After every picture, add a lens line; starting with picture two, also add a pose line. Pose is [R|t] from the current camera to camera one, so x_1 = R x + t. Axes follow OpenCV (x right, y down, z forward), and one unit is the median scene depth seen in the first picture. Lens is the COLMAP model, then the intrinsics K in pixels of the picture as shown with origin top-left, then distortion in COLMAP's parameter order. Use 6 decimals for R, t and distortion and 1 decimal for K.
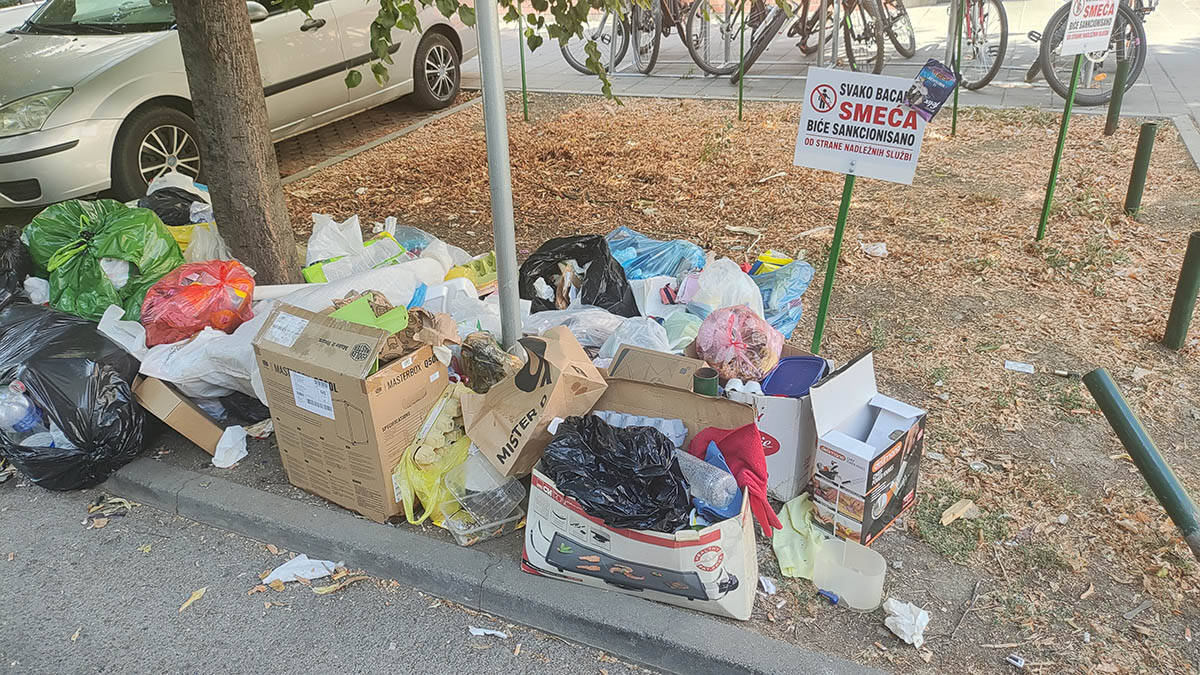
lens RADIAL K [[877.1, 0, 590.3], [0, 877.1, 319.9], [0, 0, 1]] dist [0.072044, -0.107429]
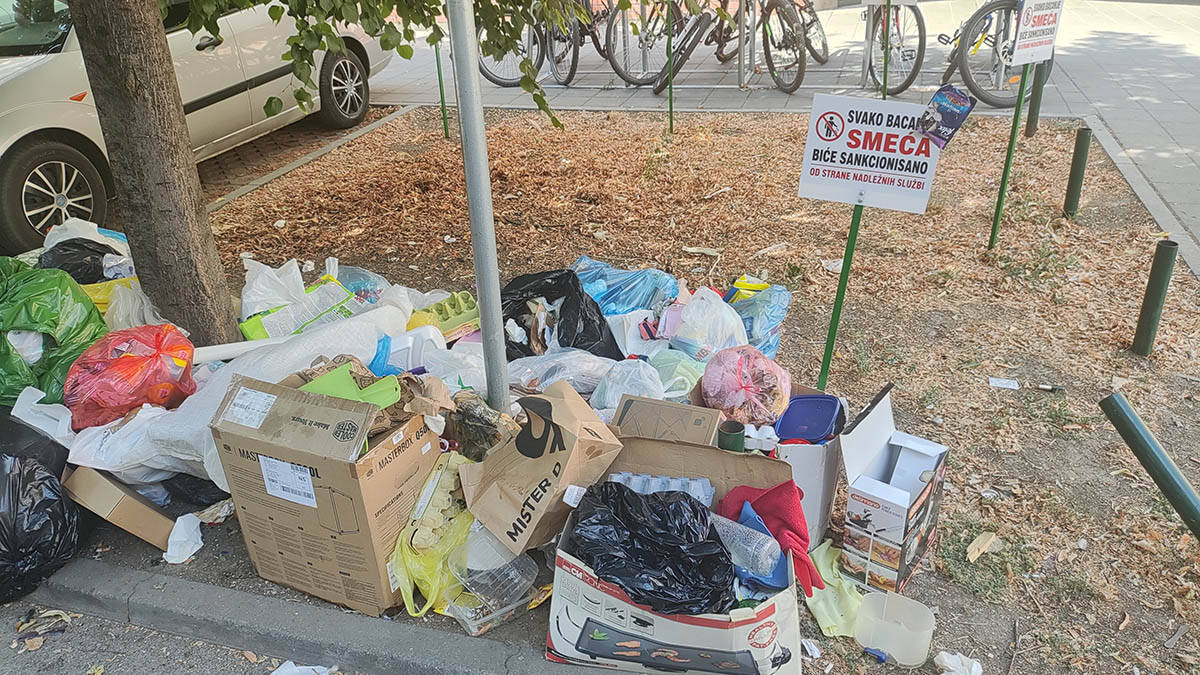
lens RADIAL K [[877.1, 0, 605.4], [0, 877.1, 338.8], [0, 0, 1]] dist [0.072044, -0.107429]
pose [[0.990141, -0.060829, 0.126178, -0.099224], [0.058724, 0.998067, 0.020341, -0.052647], [-0.127171, -0.012731, 0.991799, 0.083335]]
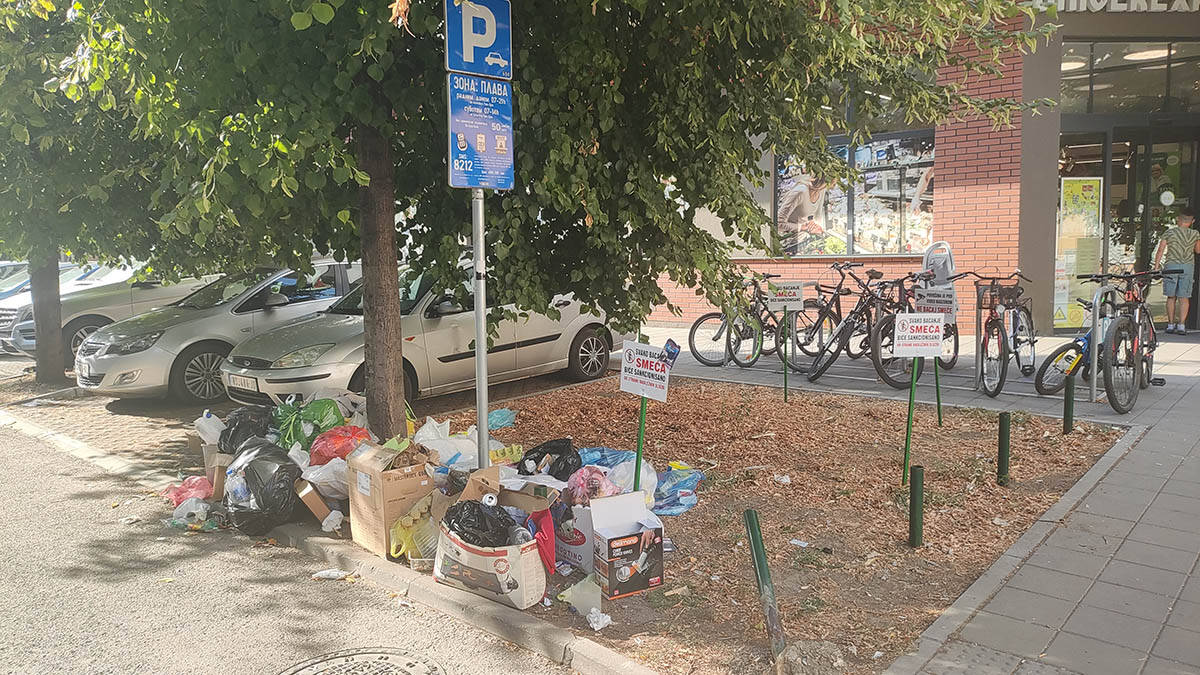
lens RADIAL K [[877.1, 0, 601.1], [0, 877.1, 335.9], [0, 0, 1]] dist [0.072044, -0.107429]
pose [[0.954240, 0.056794, -0.293598, 0.706516], [-0.146873, 0.944233, -0.294708, 0.260856], [0.260487, 0.324344, 0.909366, -0.715890]]
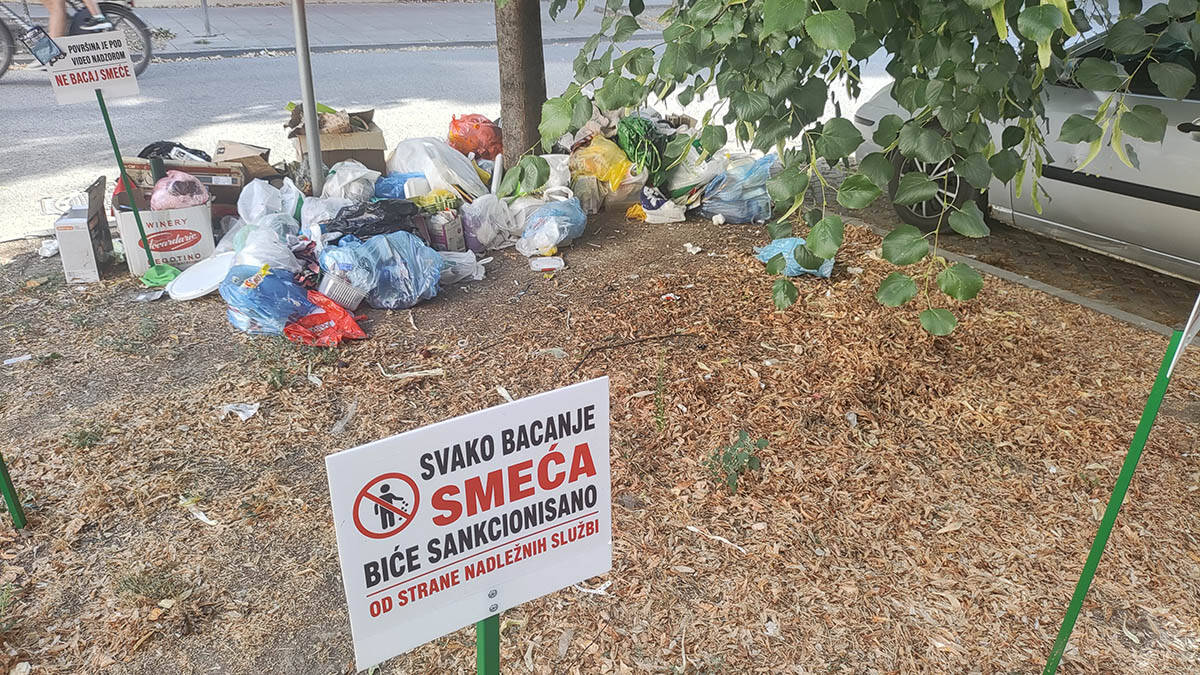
lens RADIAL K [[877.1, 0, 573.0], [0, 877.1, 339.7], [0, 0, 1]] dist [0.072044, -0.107429]
pose [[0.532388, -0.393157, 0.749660, 0.045957], [0.411031, 0.894256, 0.177087, -0.322341], [-0.740011, 0.213855, 0.637691, 0.631291]]
